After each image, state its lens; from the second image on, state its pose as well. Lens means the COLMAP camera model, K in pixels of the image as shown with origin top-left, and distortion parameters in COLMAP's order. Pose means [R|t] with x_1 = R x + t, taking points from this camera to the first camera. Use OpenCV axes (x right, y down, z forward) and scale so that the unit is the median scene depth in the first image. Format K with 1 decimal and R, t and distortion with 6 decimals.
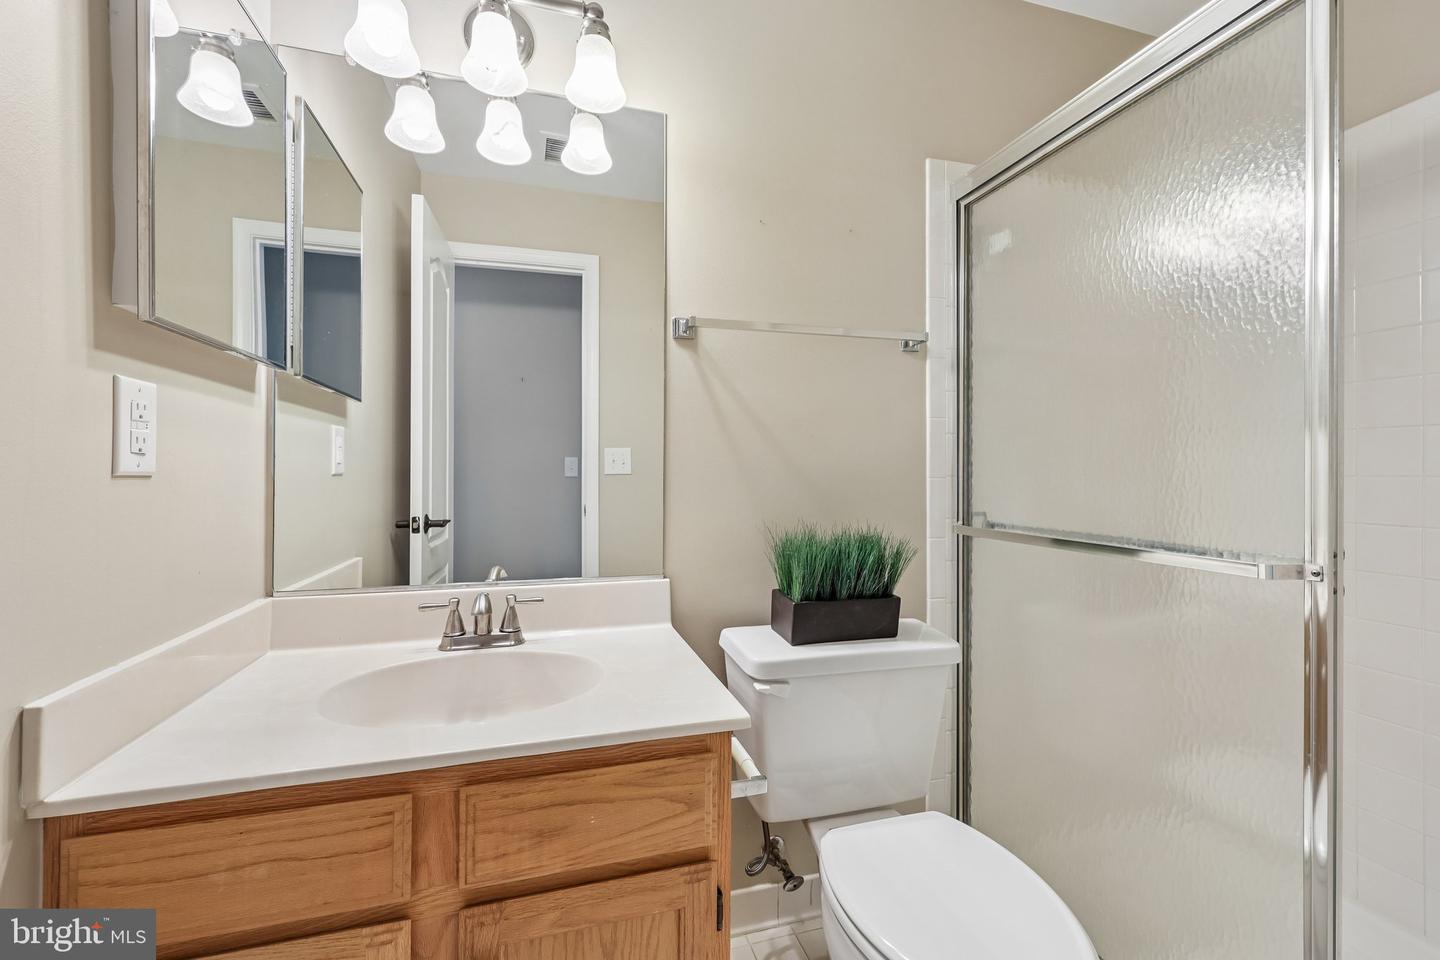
lens RADIAL K [[595.6, 0, 720.0], [0, 595.6, 475.0], [0, 0, 1]] dist [0.000984, -0.000023]
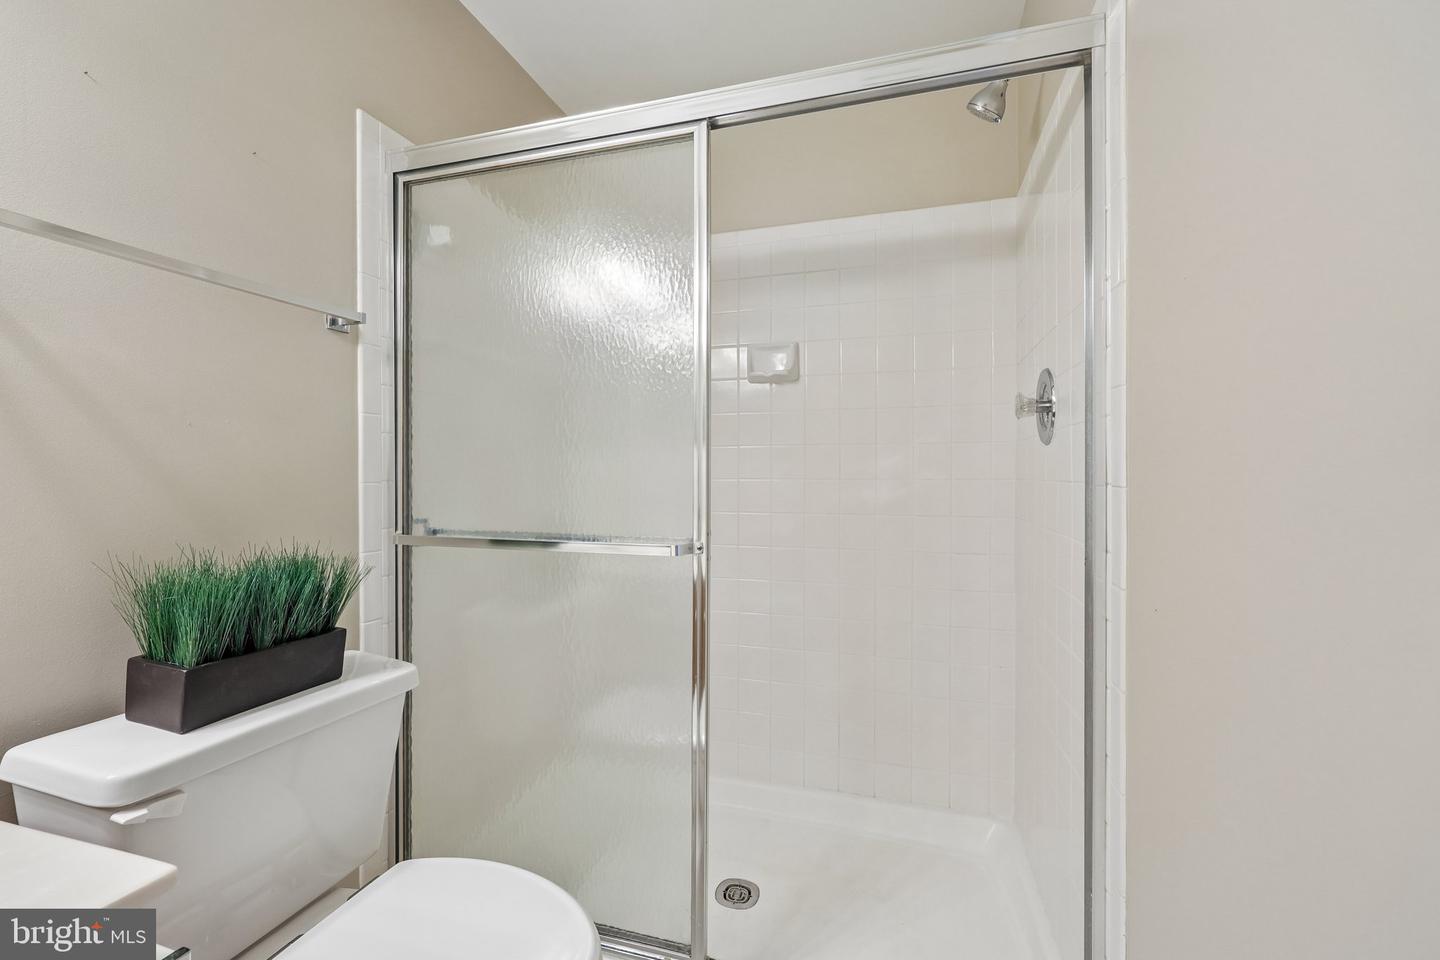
lens RADIAL K [[595.6, 0, 724.0], [0, 595.6, 479.3], [0, 0, 1]] dist [0.000984, -0.000023]
pose [[0.546102, -0.007273, 0.837687, -0.095321], [0.002181, 0.999971, 0.007260, -0.005702], [-0.837716, -0.002138, 0.546102, 0.102709]]
